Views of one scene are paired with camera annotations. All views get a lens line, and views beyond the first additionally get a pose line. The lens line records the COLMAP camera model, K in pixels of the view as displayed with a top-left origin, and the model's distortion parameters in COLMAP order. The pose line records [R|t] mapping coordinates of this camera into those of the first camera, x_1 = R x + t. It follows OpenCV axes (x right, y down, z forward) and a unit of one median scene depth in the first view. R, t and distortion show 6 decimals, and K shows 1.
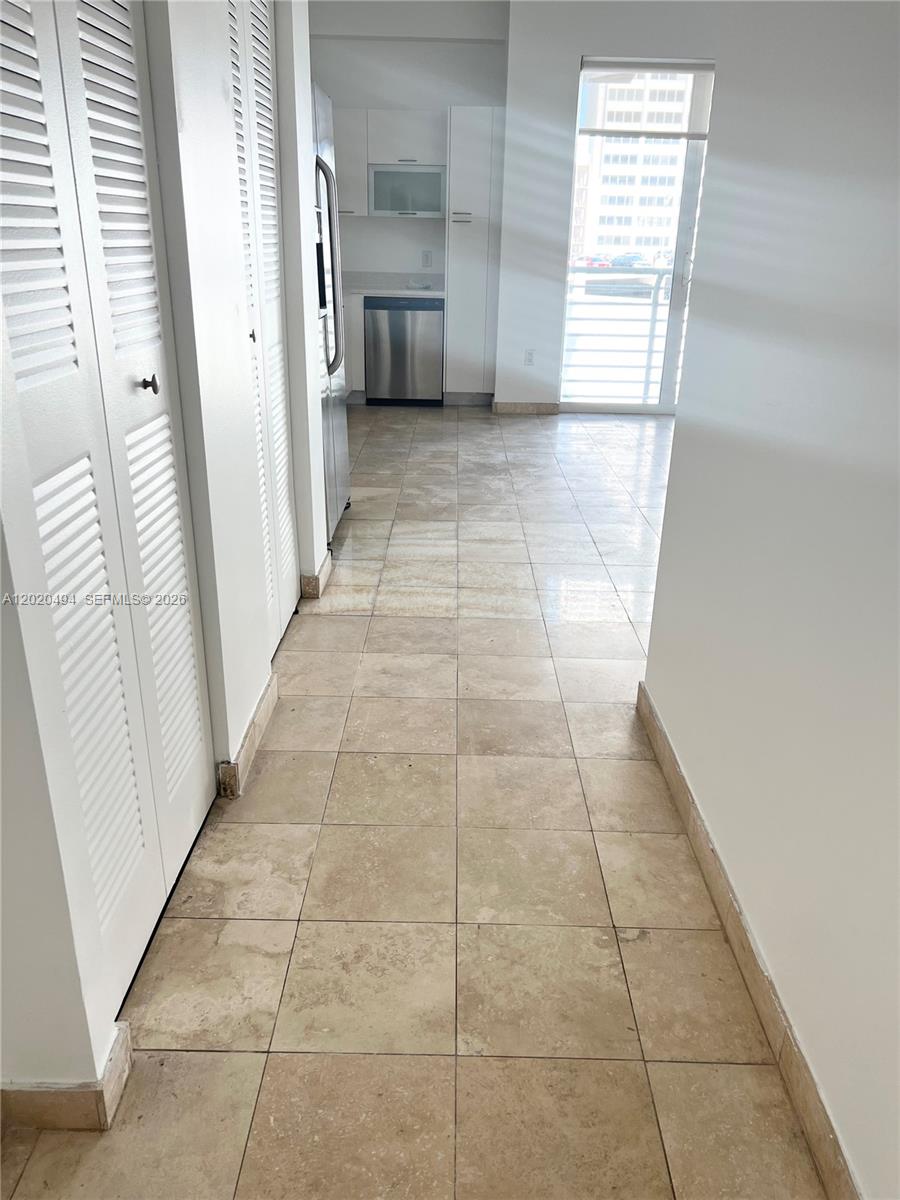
lens RADIAL K [[904.2, 0, 454.5], [0, 904.2, 602.5], [0, 0, 1]] dist [0.052671, -0.055349]
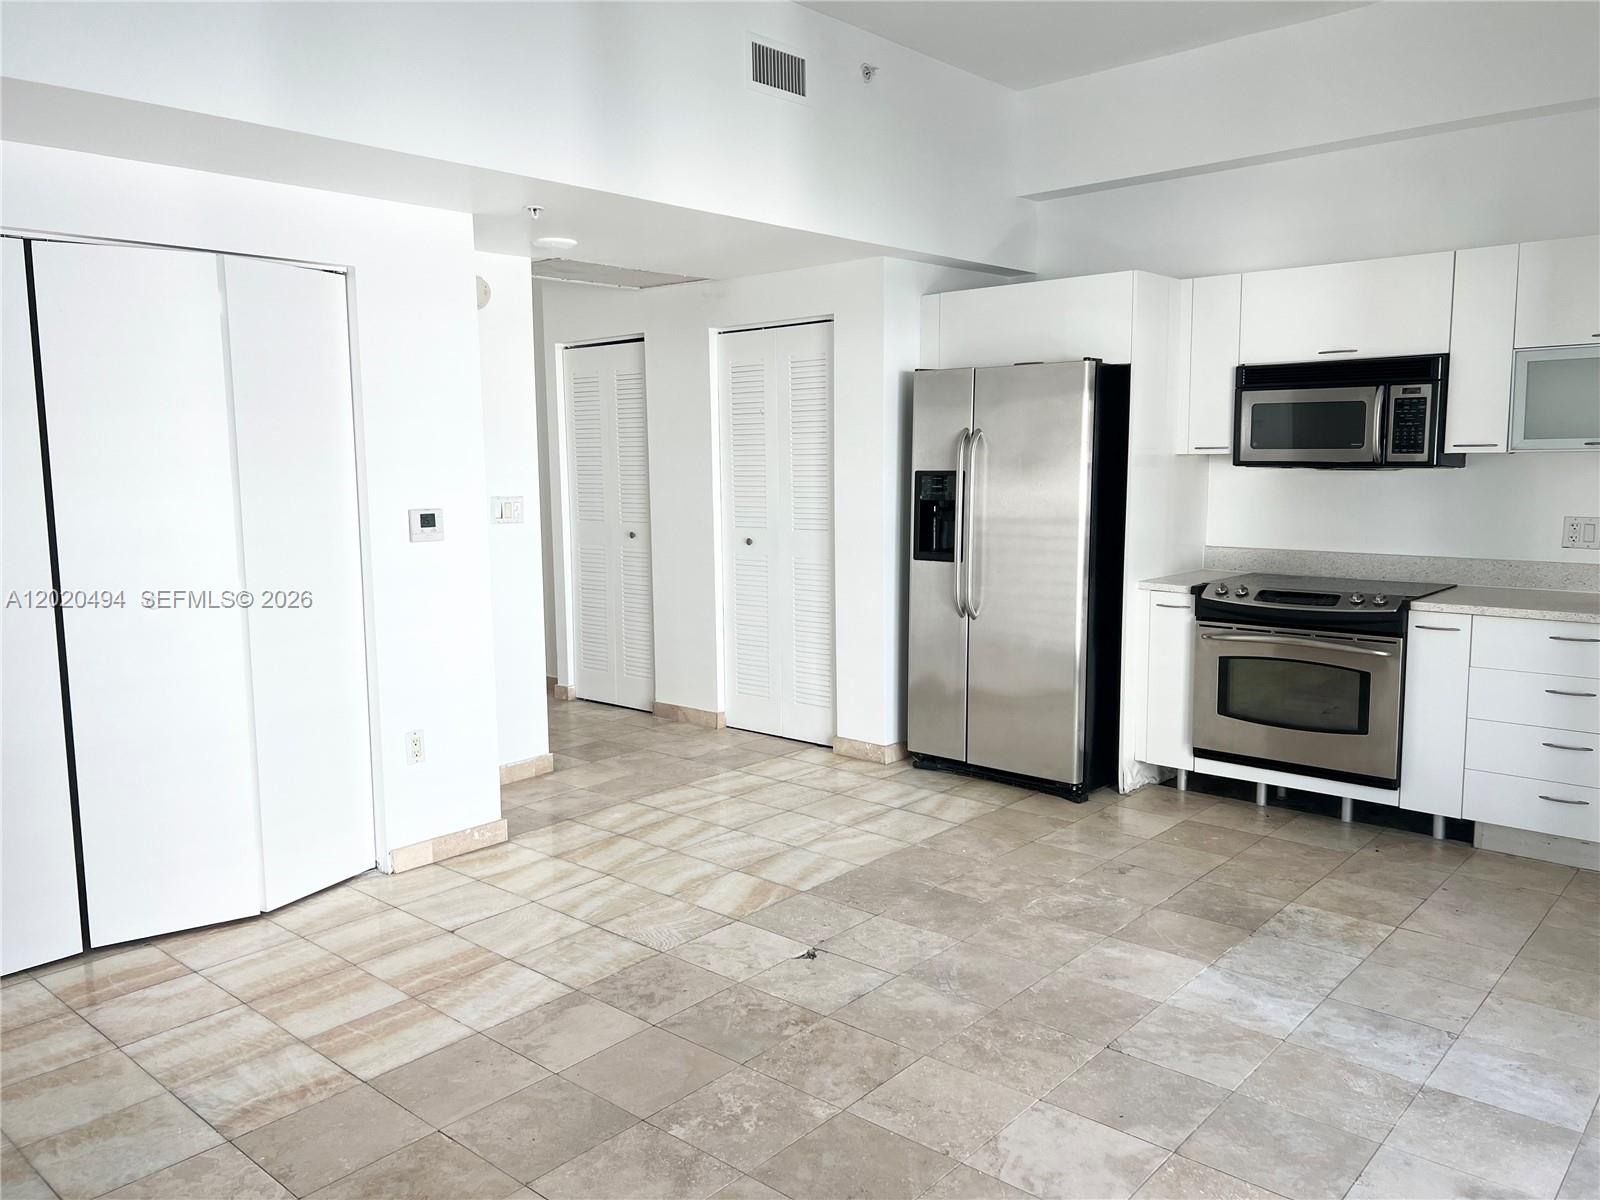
lens RADIAL K [[1205.5, 0, 792.8], [0, 1205.5, 601.2], [0, 0, 1]] dist [0.052671, -0.055349]
pose [[-0.659101, 0.076043, -0.748200, 0.863593], [-0.284682, 0.895614, 0.341806, -0.575514], [0.696091, 0.438284, -0.568652, 1.388080]]
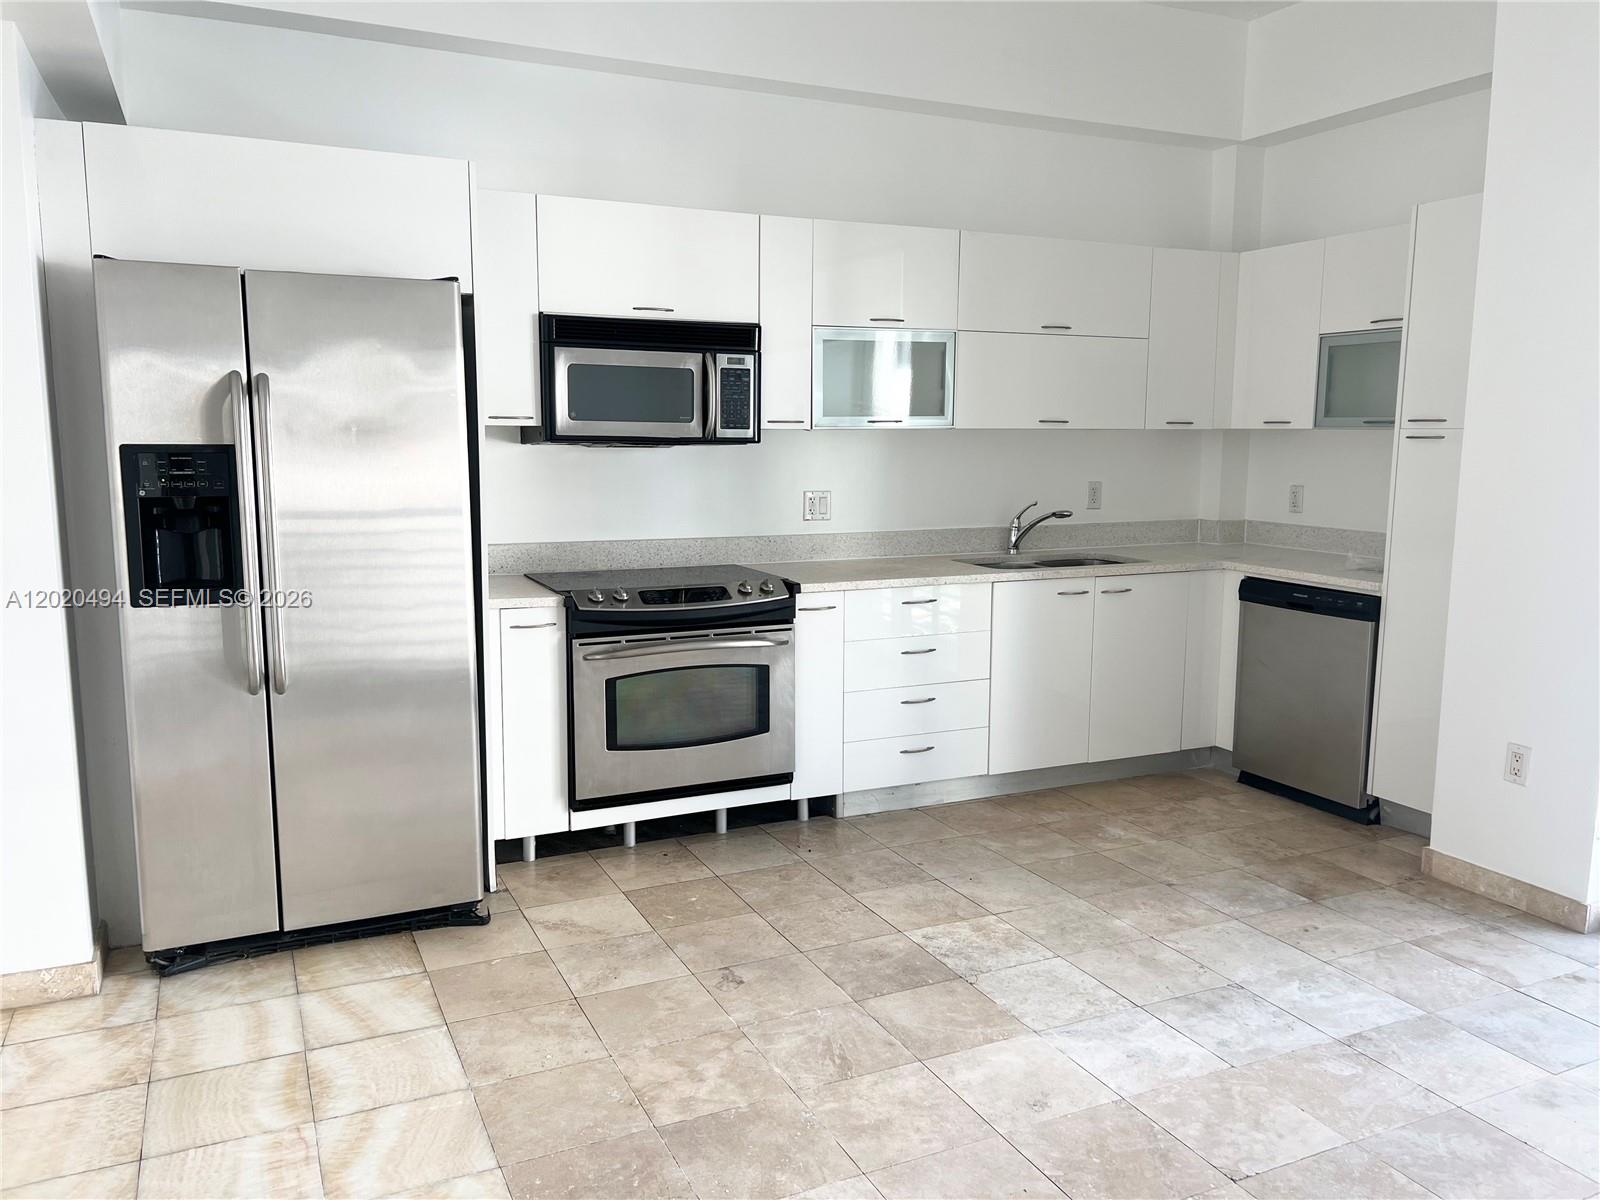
lens RADIAL K [[1205.5, 0, 796.6], [0, 1205.5, 603.1], [0, 0, 1]] dist [0.052671, -0.055349]
pose [[0.433199, 0.107144, -0.894907, 0.633215], [-0.331445, 0.942271, -0.047629, -0.328209], [0.838143, 0.317246, 0.443703, 0.781217]]
